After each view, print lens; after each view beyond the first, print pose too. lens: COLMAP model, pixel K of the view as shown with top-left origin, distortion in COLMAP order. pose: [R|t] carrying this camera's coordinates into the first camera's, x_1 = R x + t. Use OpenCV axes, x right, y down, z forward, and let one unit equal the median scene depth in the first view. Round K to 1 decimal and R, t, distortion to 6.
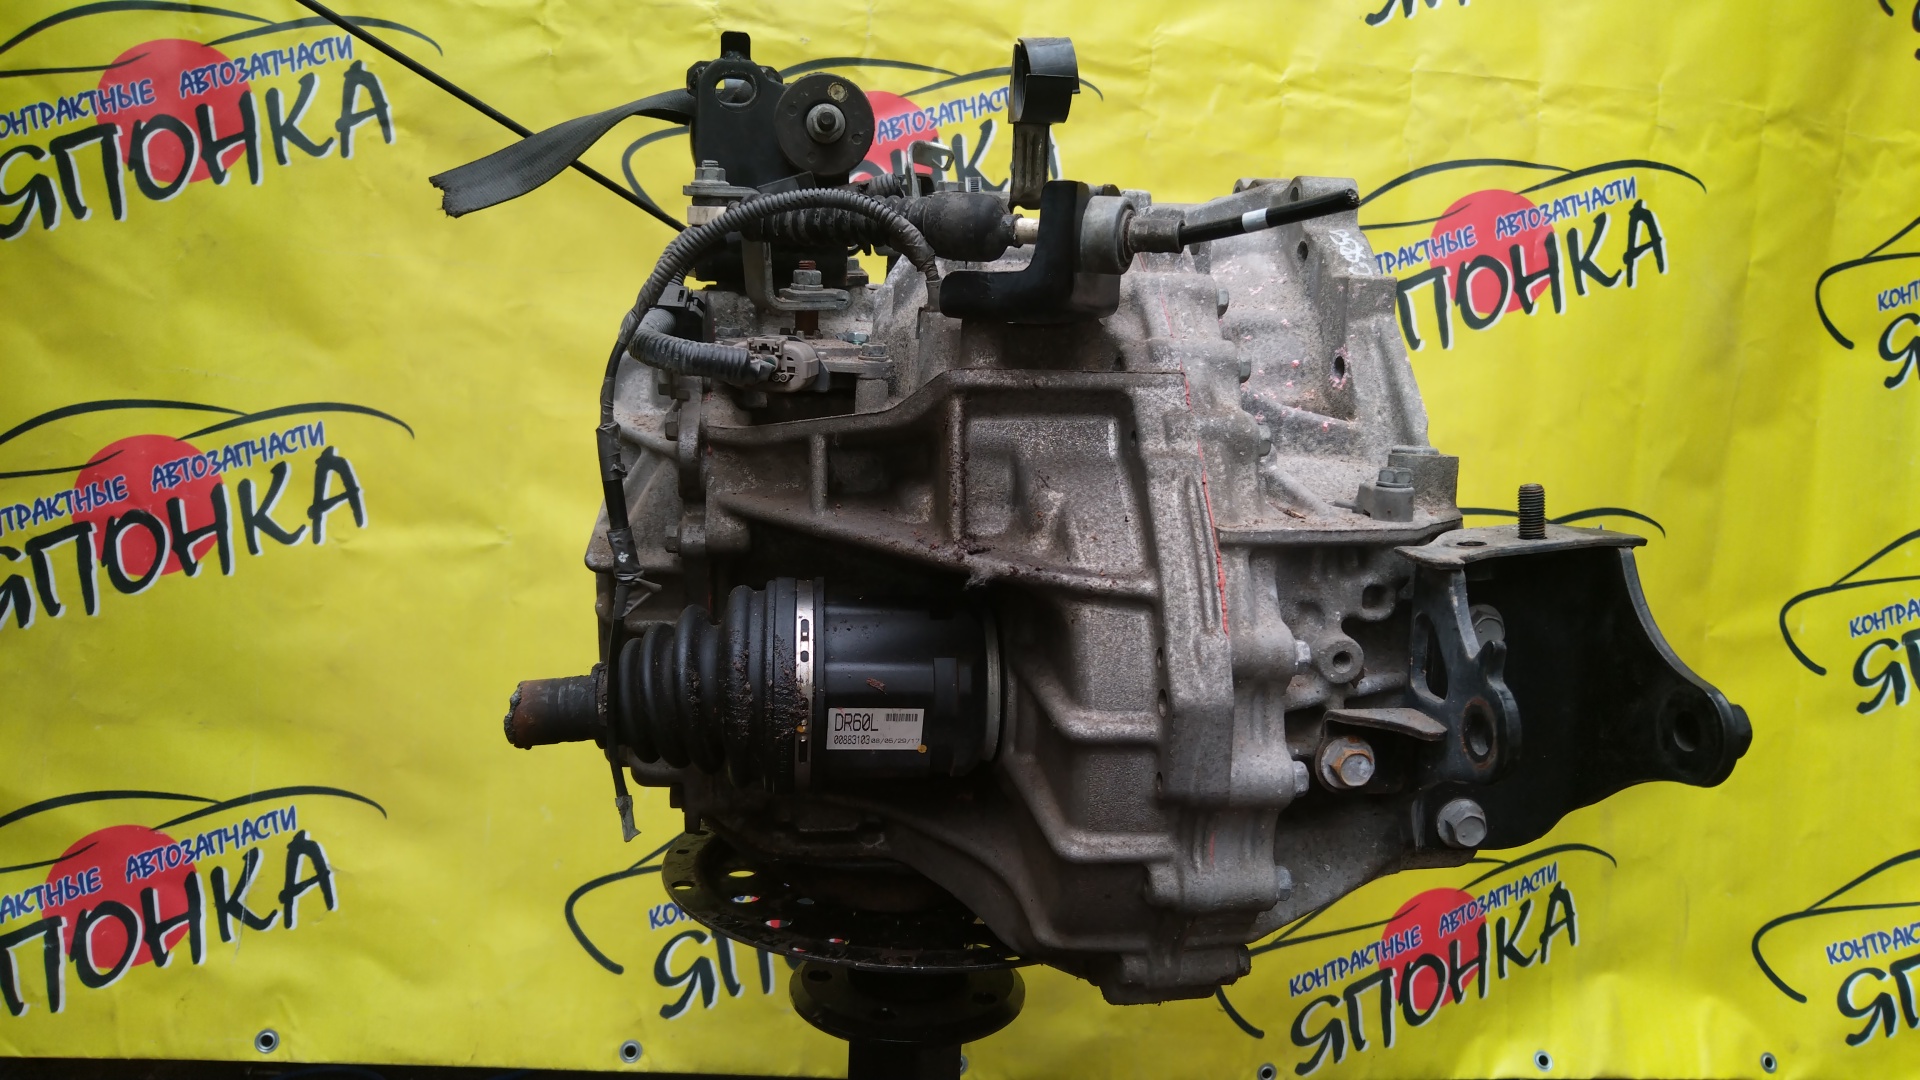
lens RADIAL K [[1340.9, 0, 949.4], [0, 1340.9, 542.3], [0, 0, 1]] dist [-0.044616, 0.033488]
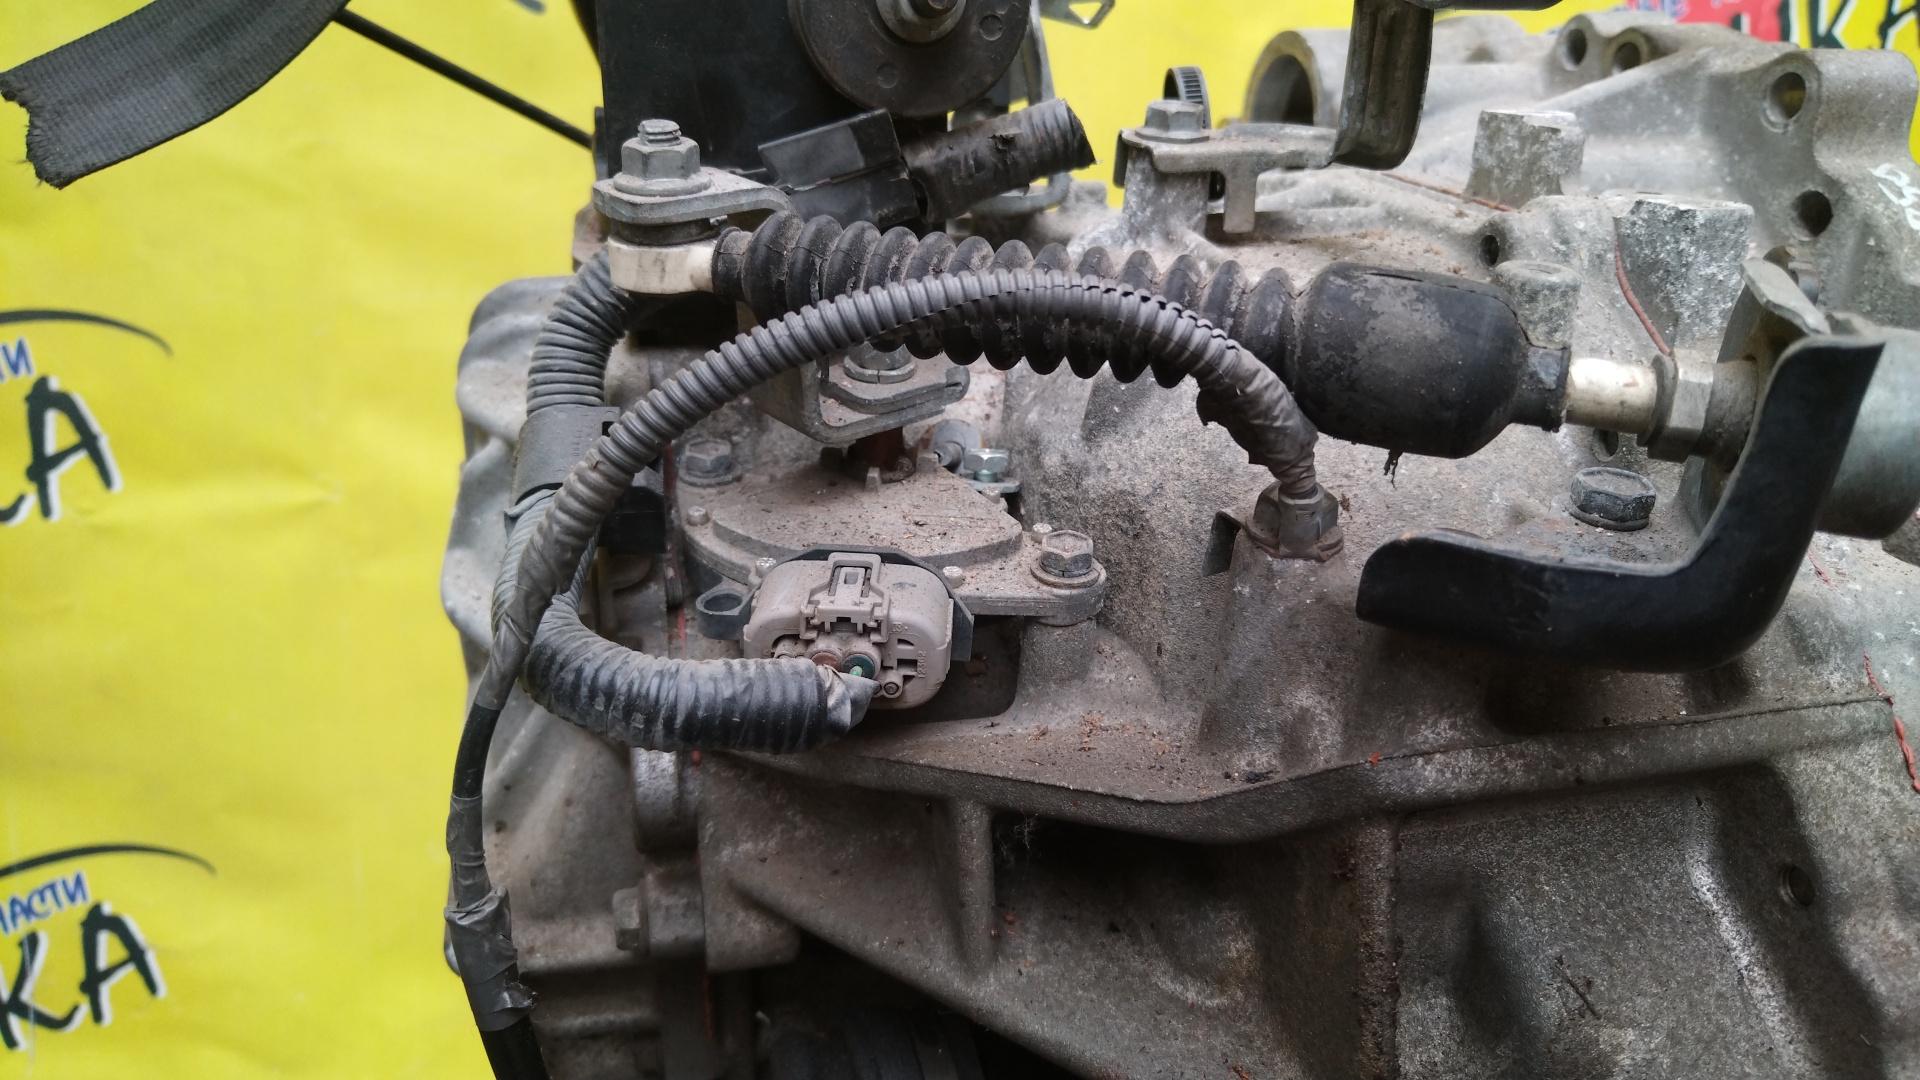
lens RADIAL K [[1340.9, 0, 973.7], [0, 1340.9, 546.3], [0, 0, 1]] dist [-0.044616, 0.033488]
pose [[0.994459, -0.052164, 0.091273, -0.061703], [0.031296, 0.975742, 0.216675, -0.117953], [-0.100362, -0.212618, 0.971968, 0.281658]]
